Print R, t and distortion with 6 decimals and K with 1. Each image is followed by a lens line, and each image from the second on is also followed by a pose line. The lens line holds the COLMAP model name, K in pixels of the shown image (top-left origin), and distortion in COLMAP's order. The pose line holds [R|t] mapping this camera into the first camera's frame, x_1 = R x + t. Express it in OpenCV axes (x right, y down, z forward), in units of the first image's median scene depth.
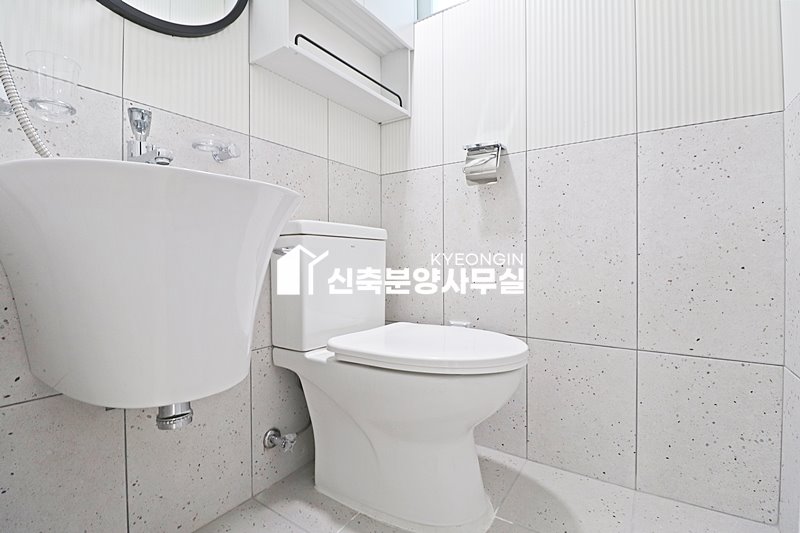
lens RADIAL K [[370.6, 0, 399.3], [0, 370.6, 259.5], [0, 0, 1]] dist [-0.000279, -0.011652]
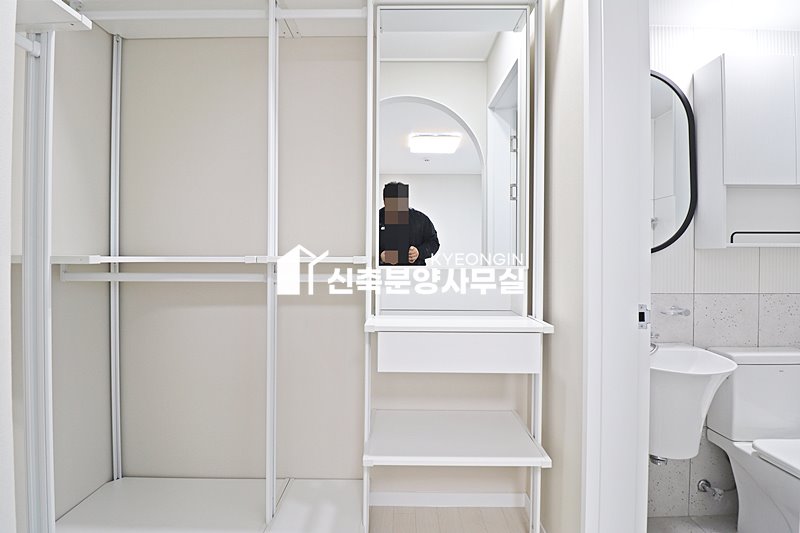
lens RADIAL K [[366.1, 0, 406.0], [0, 366.1, 260.2], [0, 0, 1]] dist [-0.028643, -0.000493]
pose [[0.552797, 0.008500, -0.833272, 0.188833], [-0.005873, 0.999963, 0.006304, -0.455814], [0.833295, 0.001409, 0.552827, -0.845244]]
